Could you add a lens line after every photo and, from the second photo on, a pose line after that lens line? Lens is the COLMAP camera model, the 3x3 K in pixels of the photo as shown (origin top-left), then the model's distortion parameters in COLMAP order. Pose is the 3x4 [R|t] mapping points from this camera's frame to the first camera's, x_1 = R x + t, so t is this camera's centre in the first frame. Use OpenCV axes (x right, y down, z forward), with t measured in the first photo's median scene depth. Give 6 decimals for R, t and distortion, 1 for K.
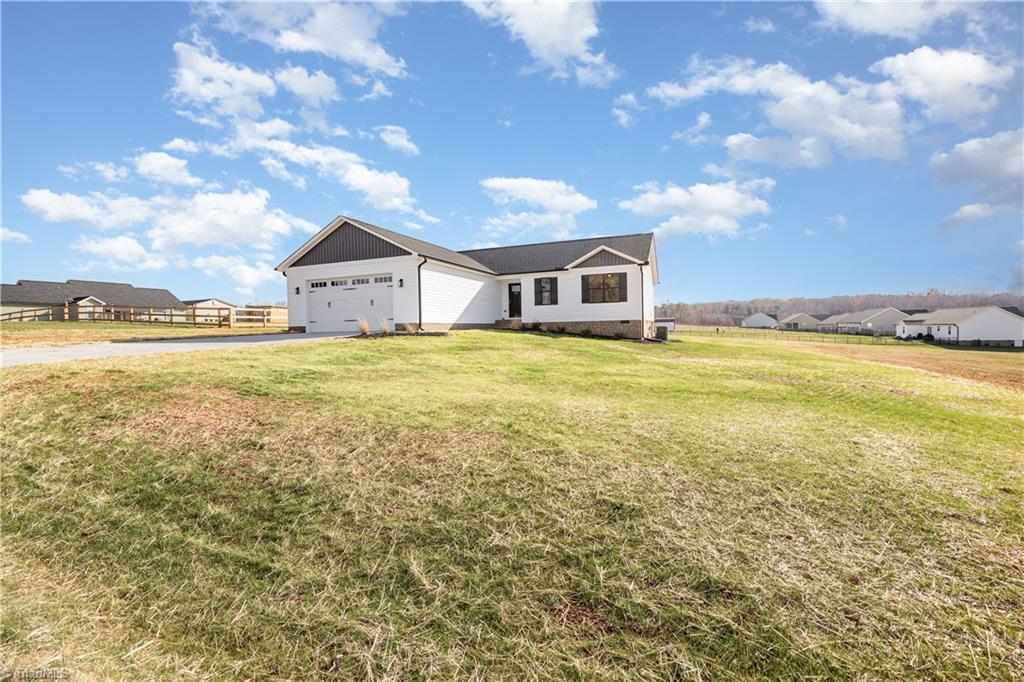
lens RADIAL K [[455.7, 0, 509.5], [0, 455.7, 340.0], [0, 0, 1]] dist [-0.021450, -0.000115]
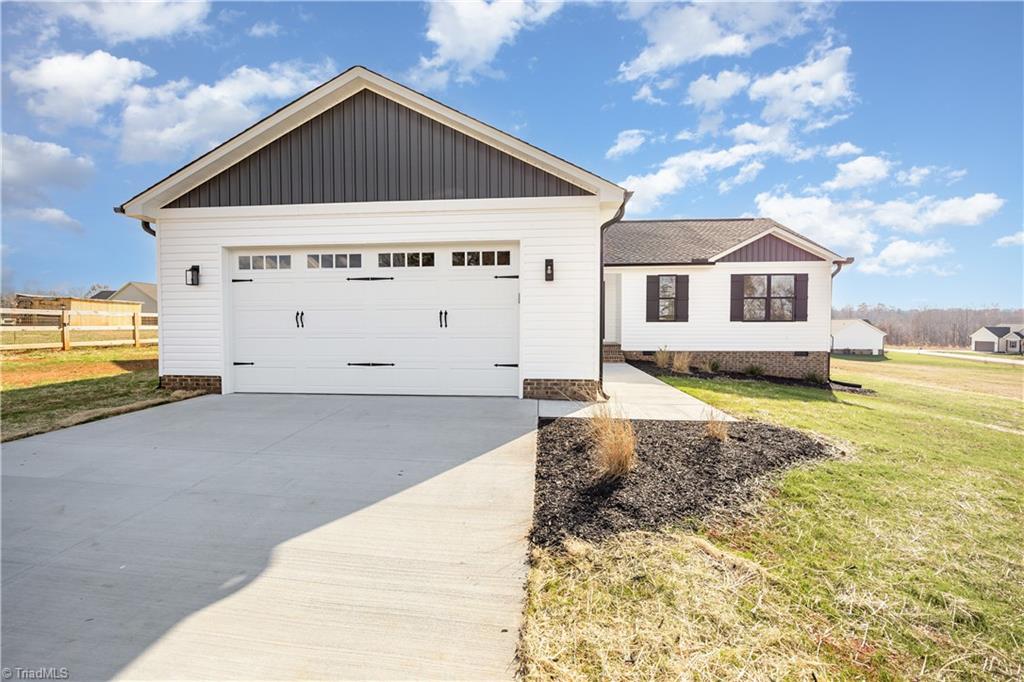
lens RADIAL K [[455.7, 0, 513.1], [0, 455.7, 342.0], [0, 0, 1]] dist [-0.021450, -0.000115]
pose [[0.952537, 0.008255, 0.304310, -0.298592], [-0.011923, 0.999877, 0.010196, -0.055881], [-0.304188, -0.013341, 0.952519, 0.519907]]
